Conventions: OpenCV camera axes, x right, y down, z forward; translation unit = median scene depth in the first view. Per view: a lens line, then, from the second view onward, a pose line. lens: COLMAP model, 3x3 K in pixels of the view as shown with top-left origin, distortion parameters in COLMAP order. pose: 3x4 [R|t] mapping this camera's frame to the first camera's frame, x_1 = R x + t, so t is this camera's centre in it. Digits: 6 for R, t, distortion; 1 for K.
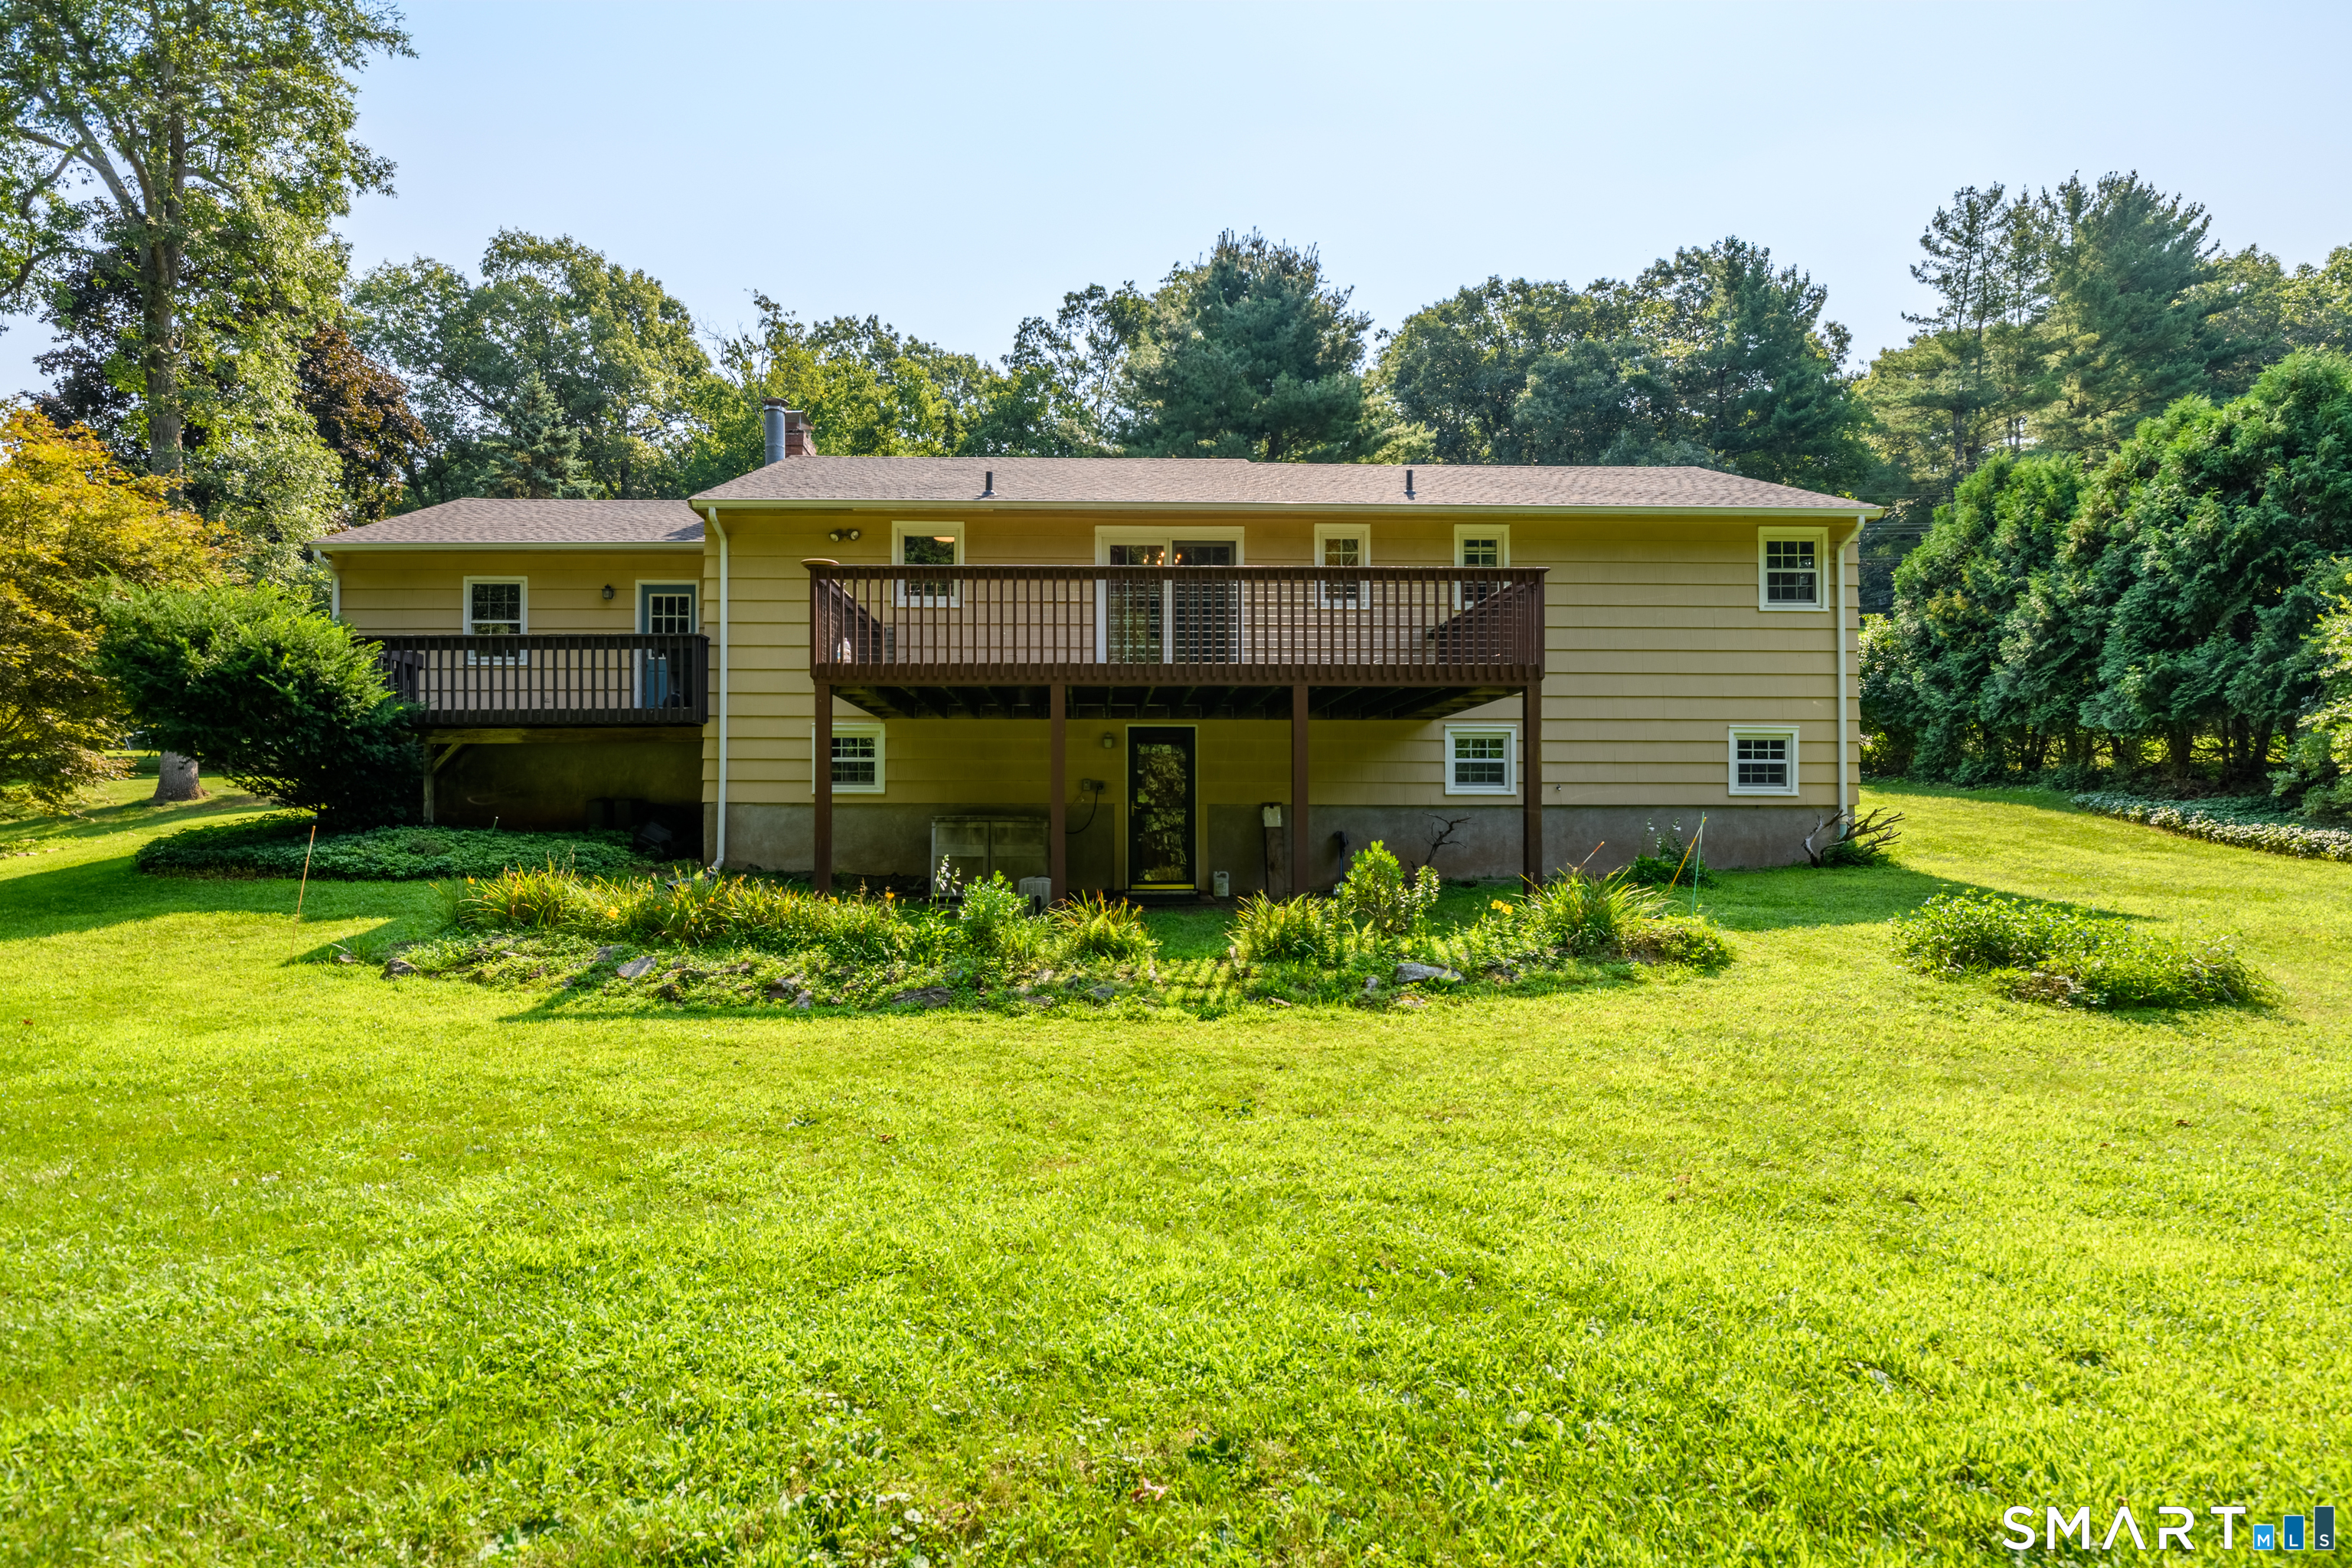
lens RADIAL K [[1224.2, 0, 1175.6], [0, 1224.2, 800.7], [0, 0, 1]] dist [-0.014161, -0.000488]
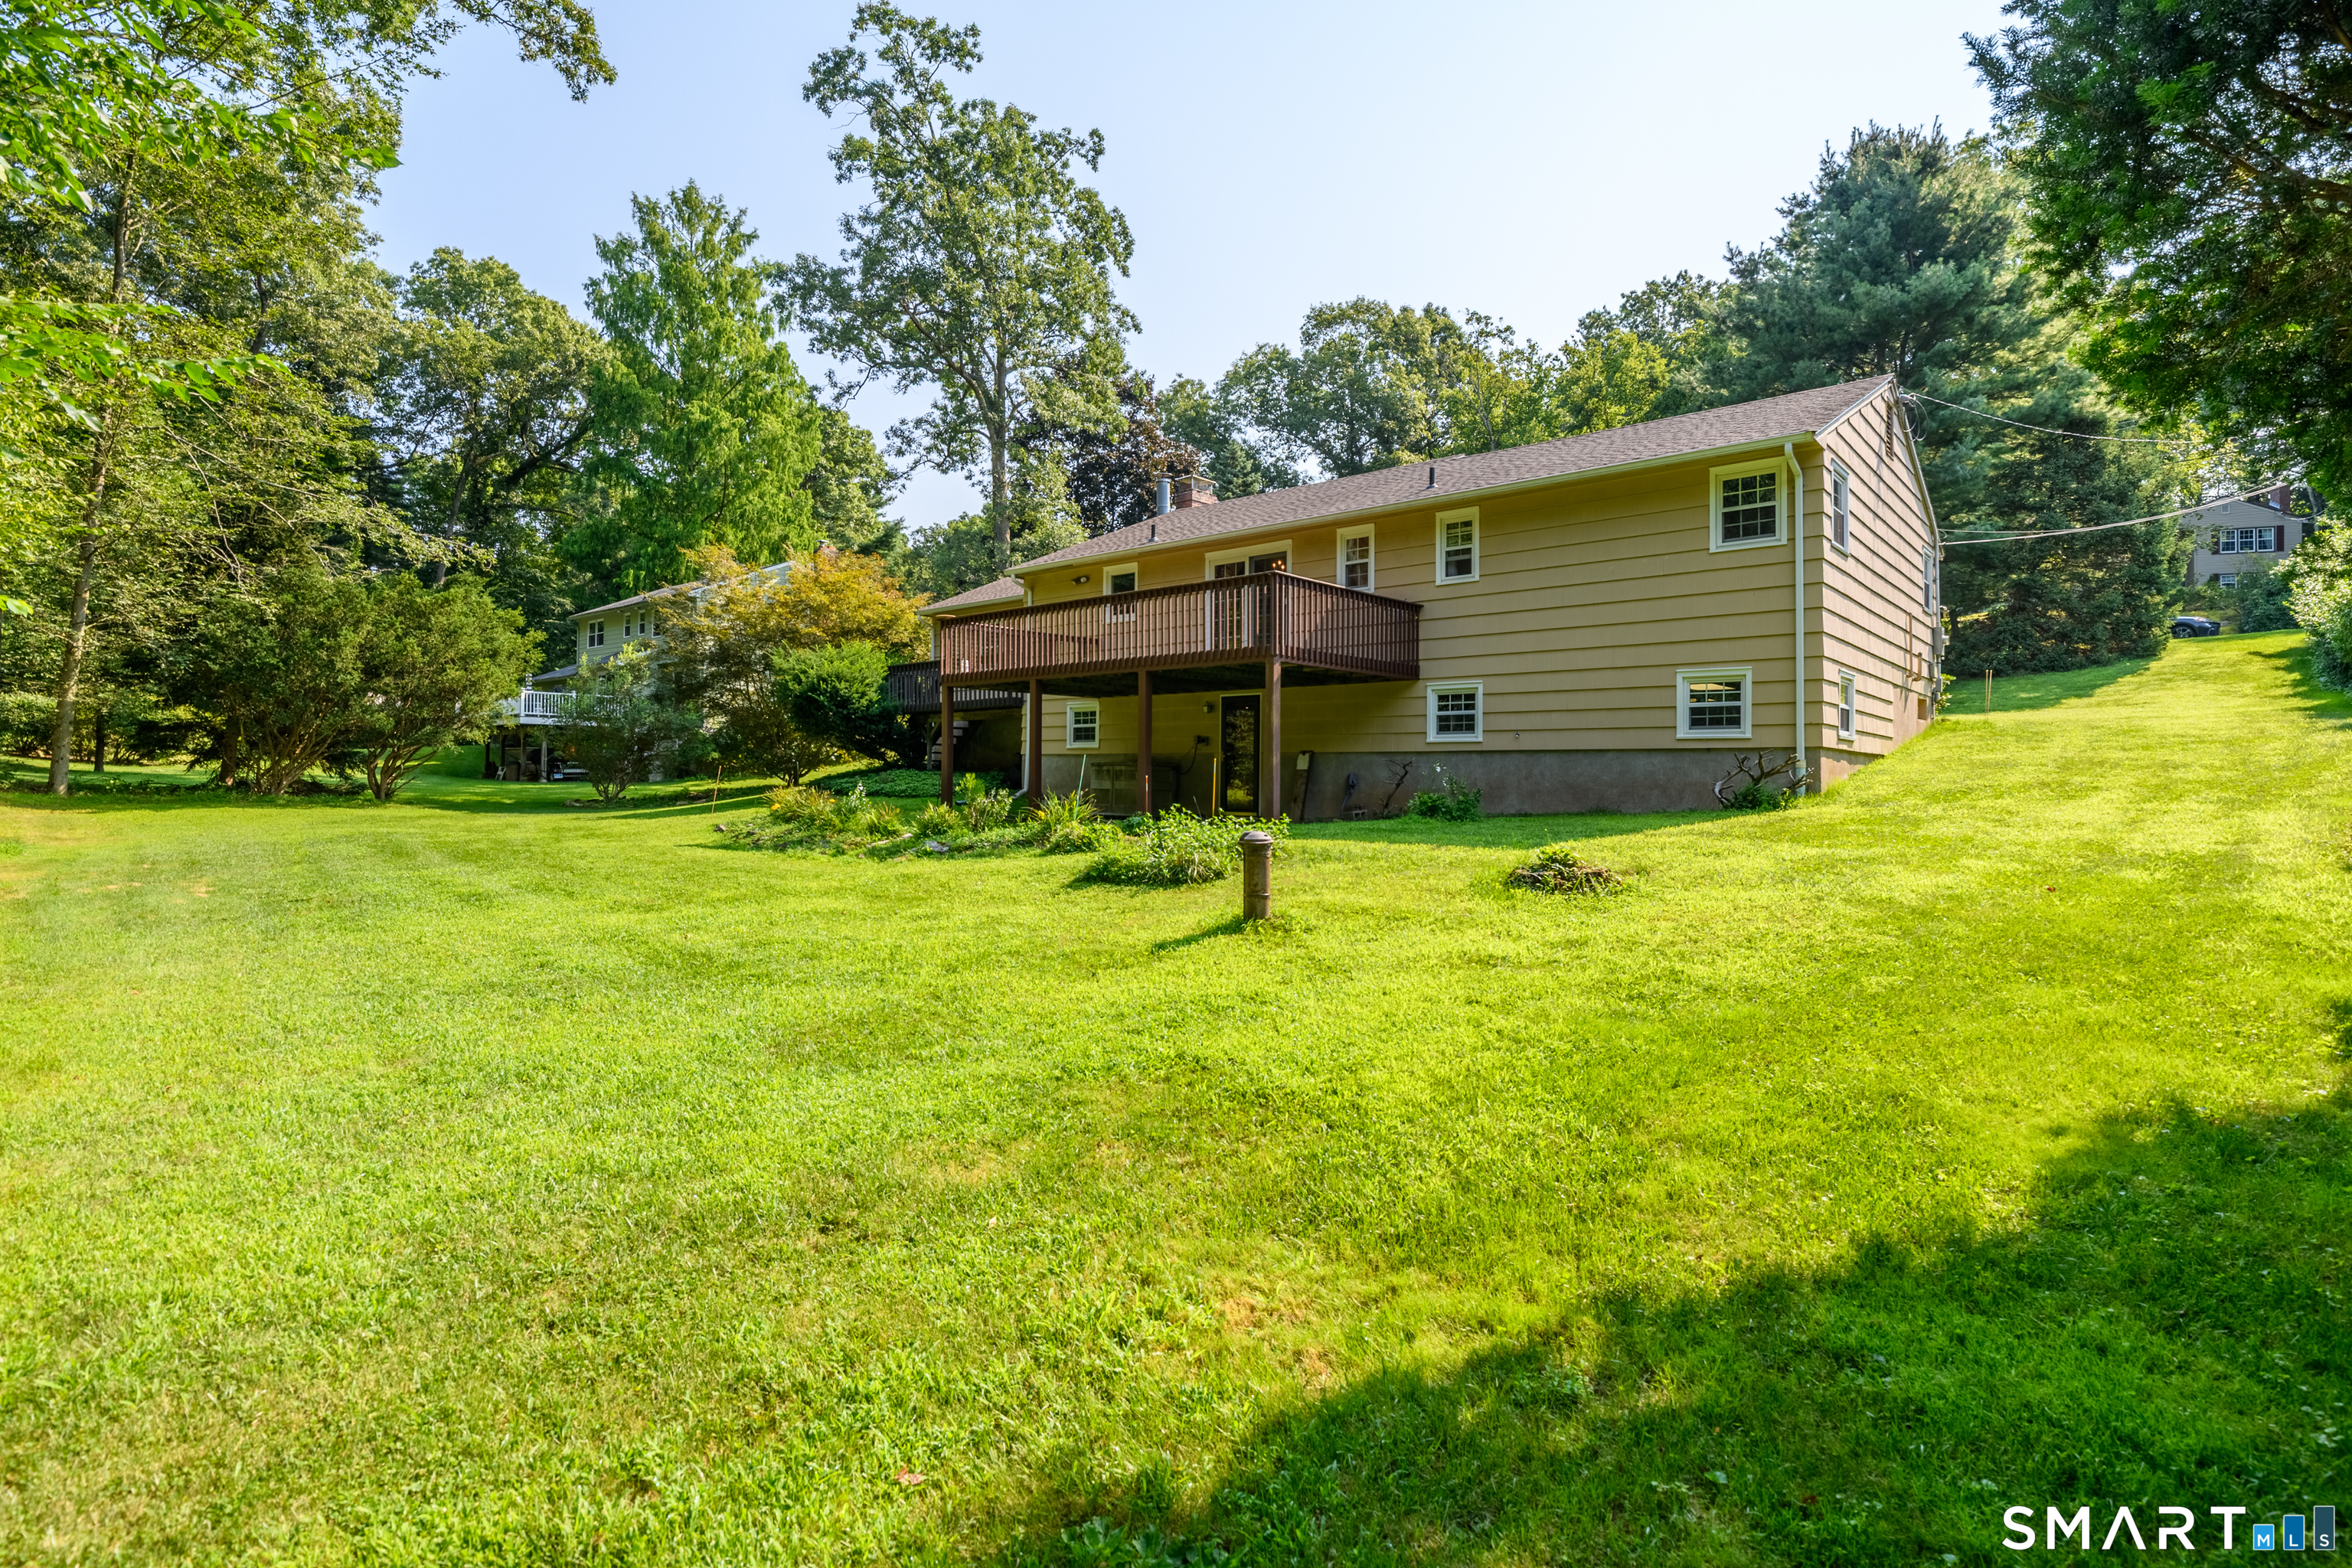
lens RADIAL K [[1147.3, 0, 1181.4], [0, 1147.3, 775.0], [0, 0, 1]] dist [-0.013925, -0.000795]
pose [[0.732588, 0.004664, -0.680657, 0.798077], [0.012609, 0.999712, 0.020421, 0.001136], [0.680556, -0.023542, 0.732318, 0.018802]]
